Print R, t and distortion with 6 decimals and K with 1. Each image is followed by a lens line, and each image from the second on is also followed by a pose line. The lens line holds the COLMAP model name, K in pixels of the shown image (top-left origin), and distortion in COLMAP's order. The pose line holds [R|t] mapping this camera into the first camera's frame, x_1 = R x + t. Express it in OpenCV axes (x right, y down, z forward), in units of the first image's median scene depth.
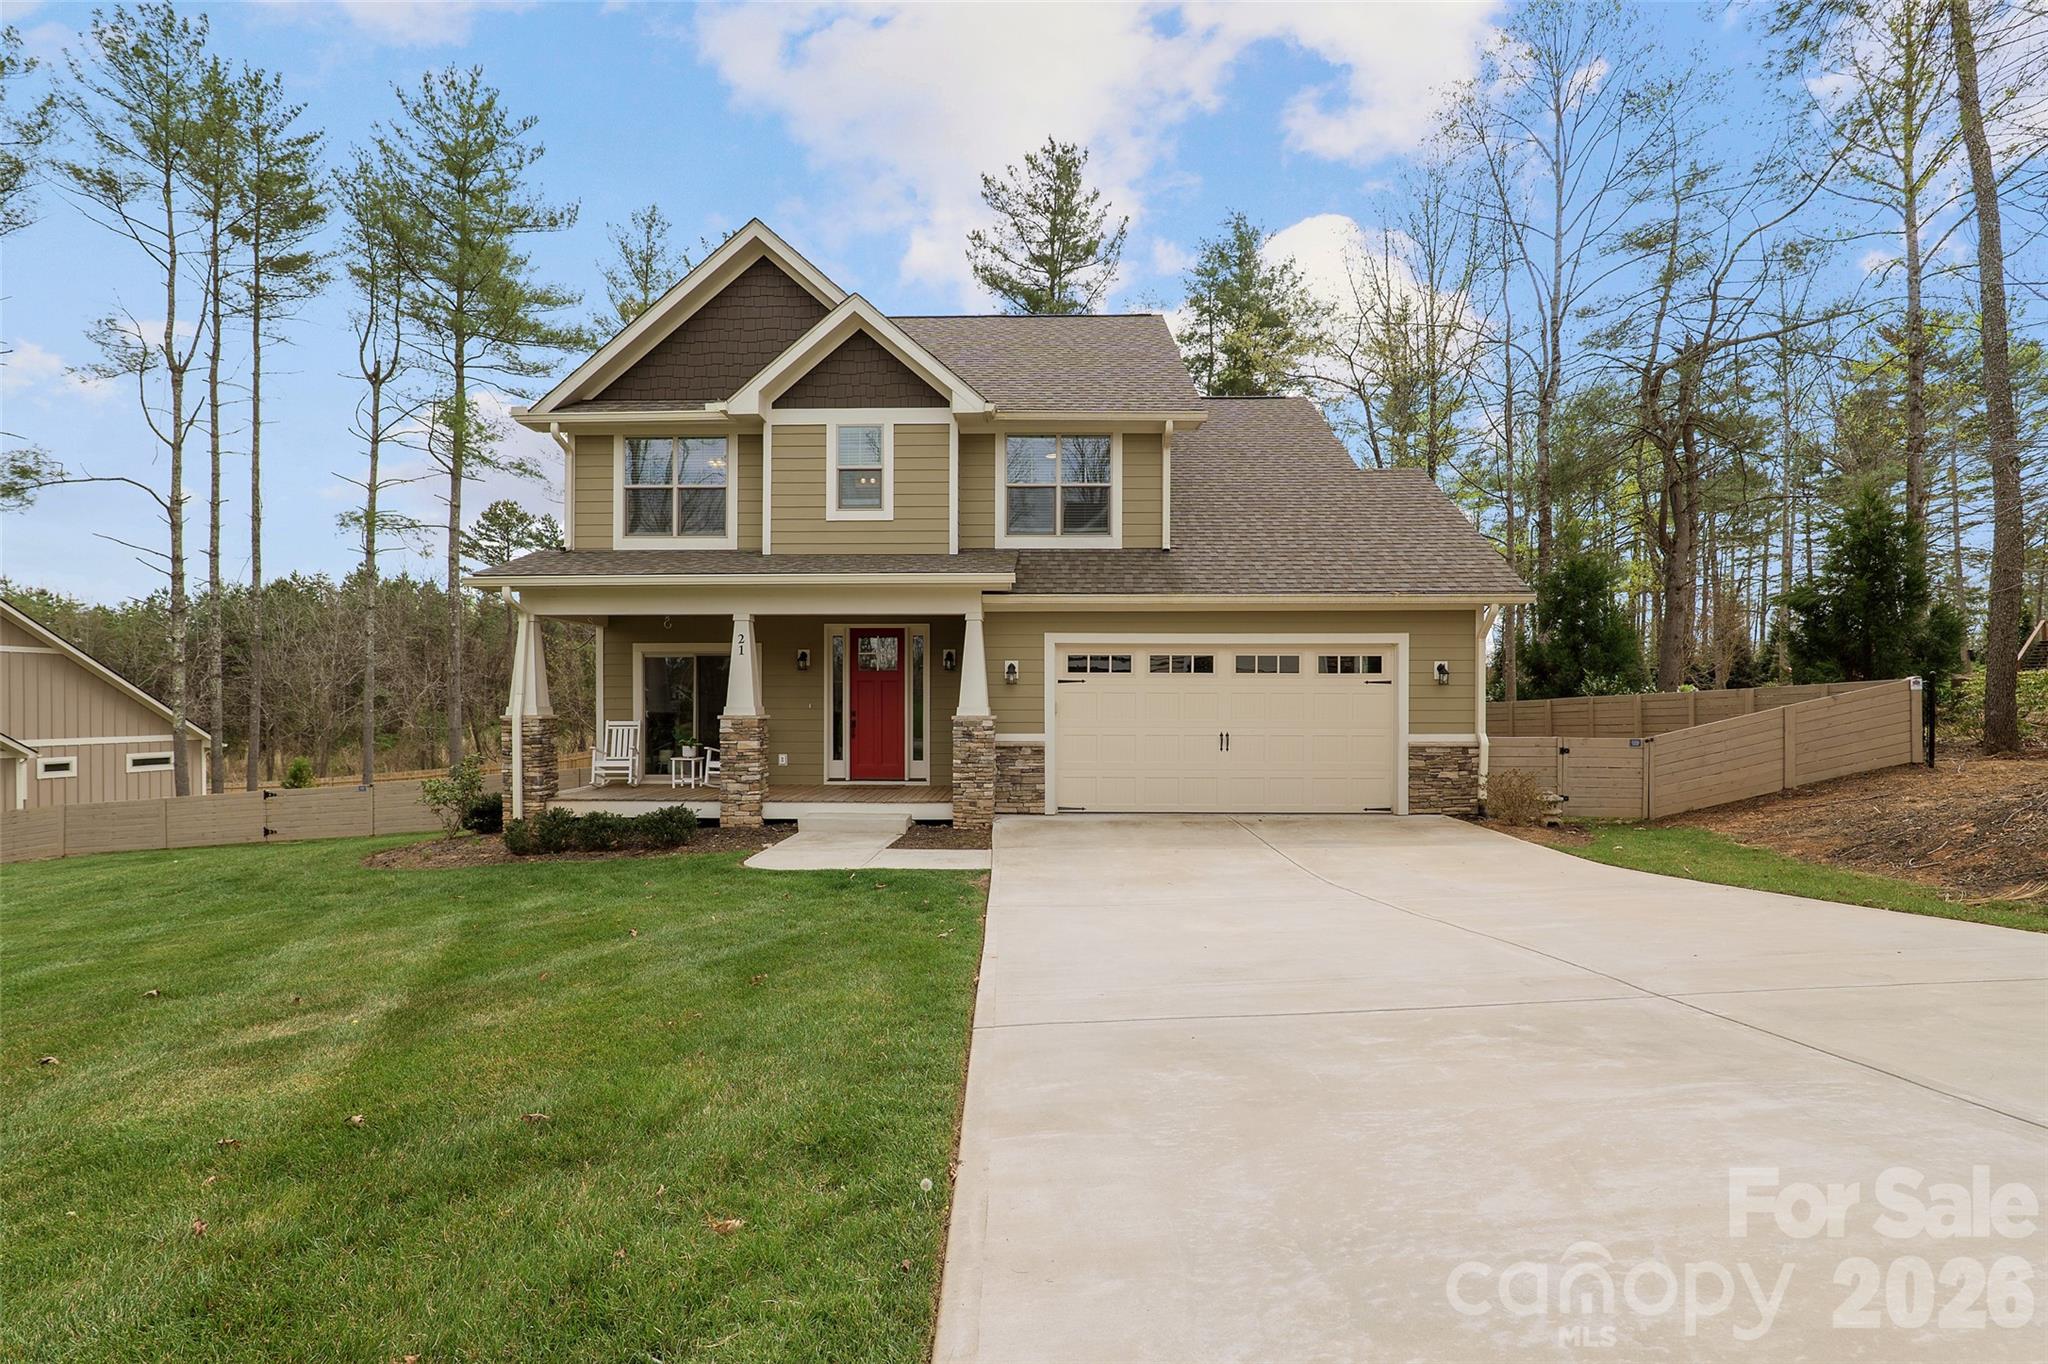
lens RADIAL K [[950.7, 0, 1046.1], [0, 950.7, 681.3], [0, 0, 1]] dist [-0.024139, 0.003170]
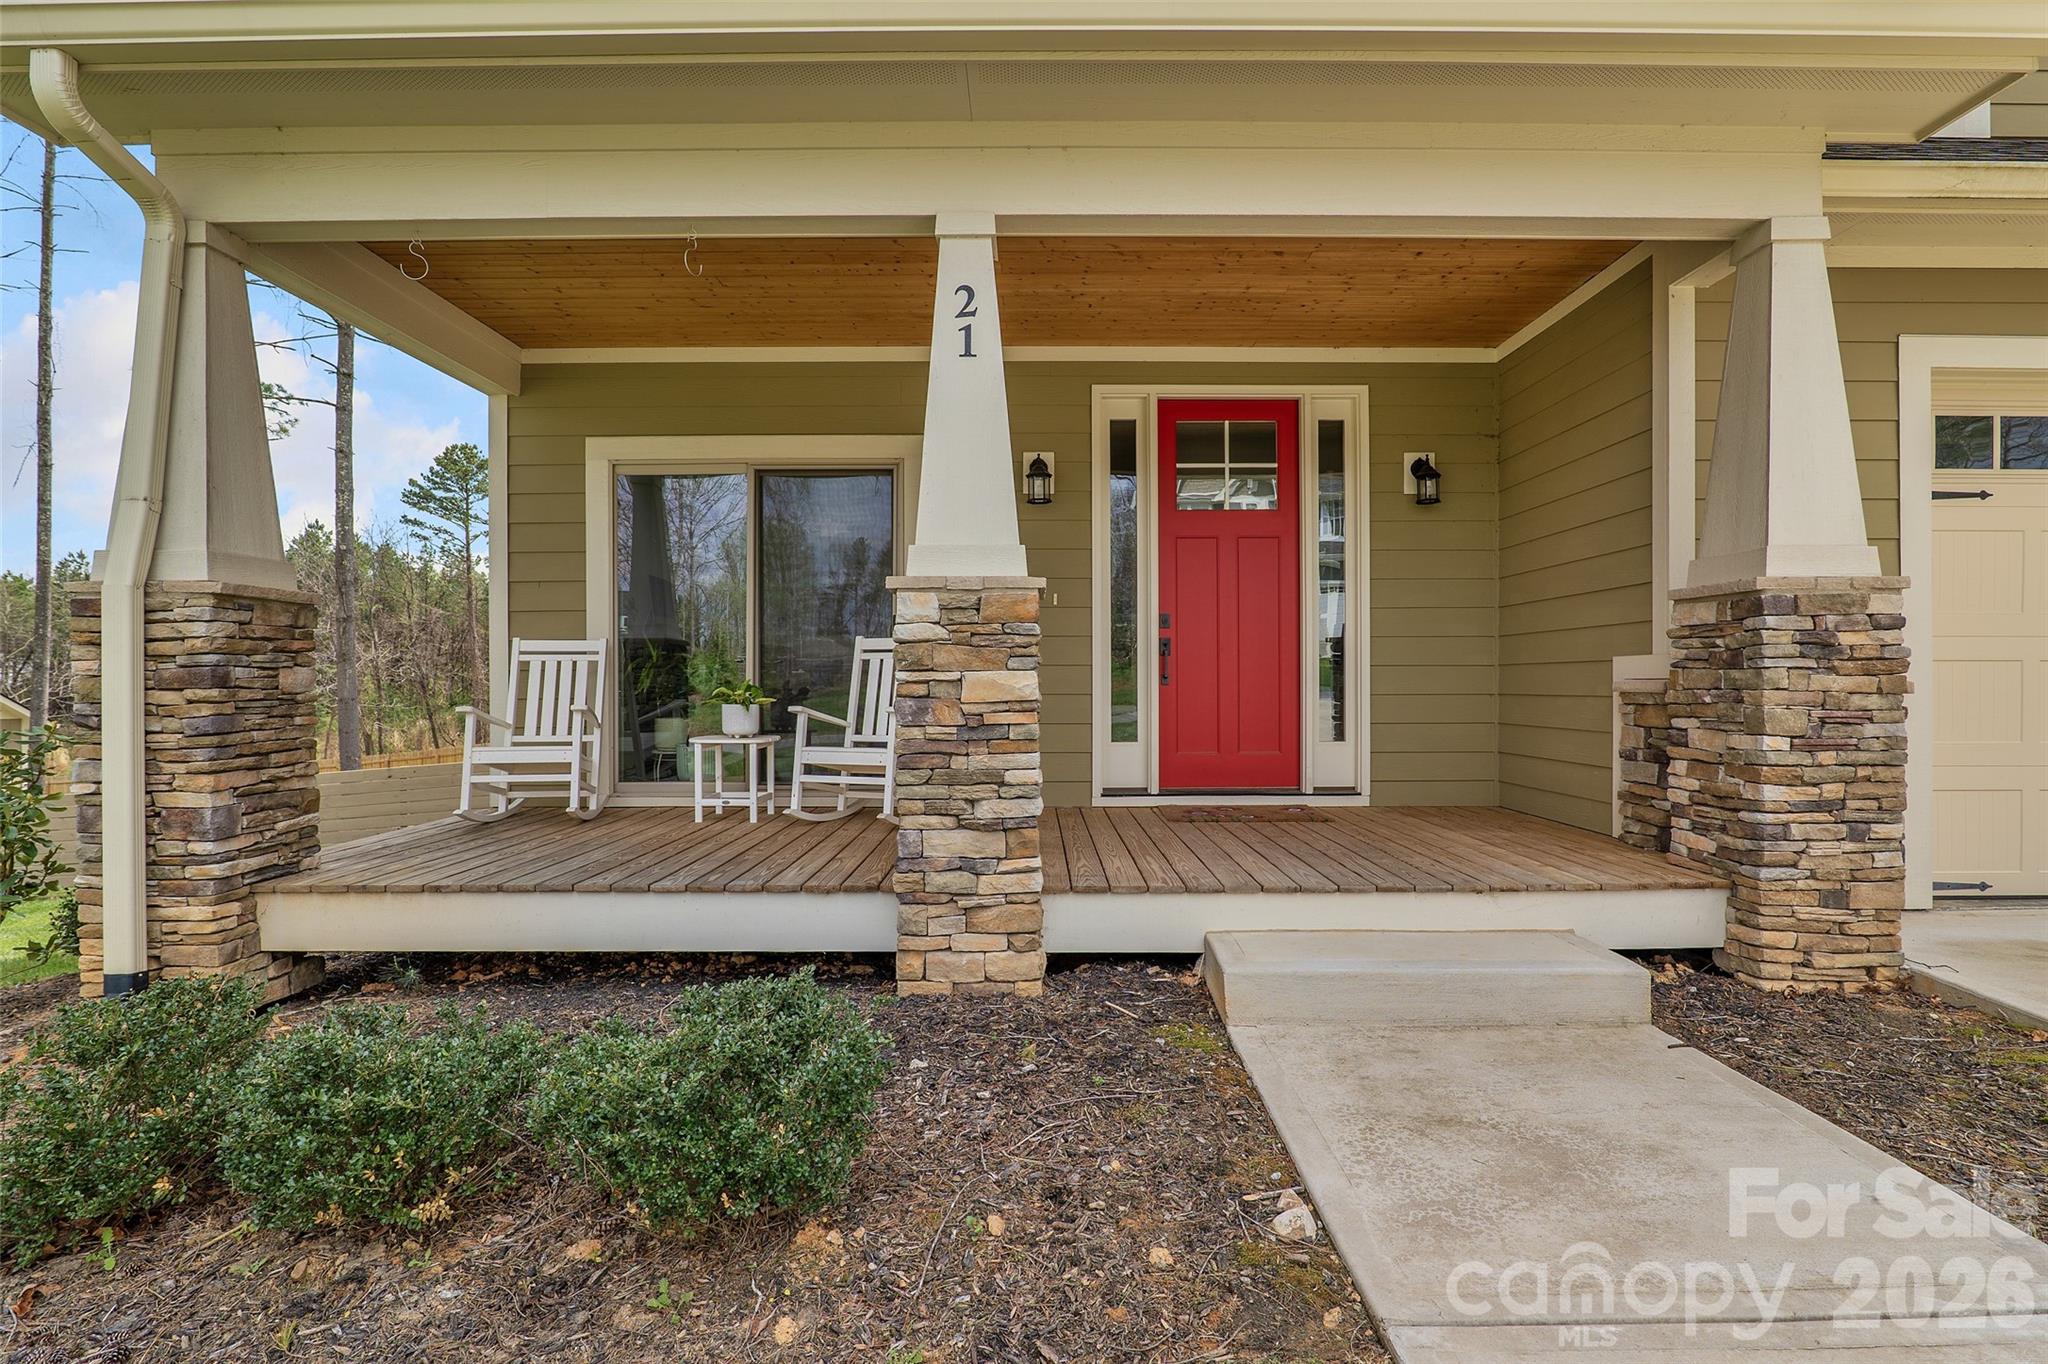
lens RADIAL K [[950.7, 0, 1009.8], [0, 950.7, 689.0], [0, 0, 1]] dist [-0.024139, 0.003170]
pose [[0.999811, -0.001589, -0.019371, -0.267747], [0.001913, 0.999858, 0.016759, 0.055982], [0.019342, -0.016792, 0.999672, 0.642844]]
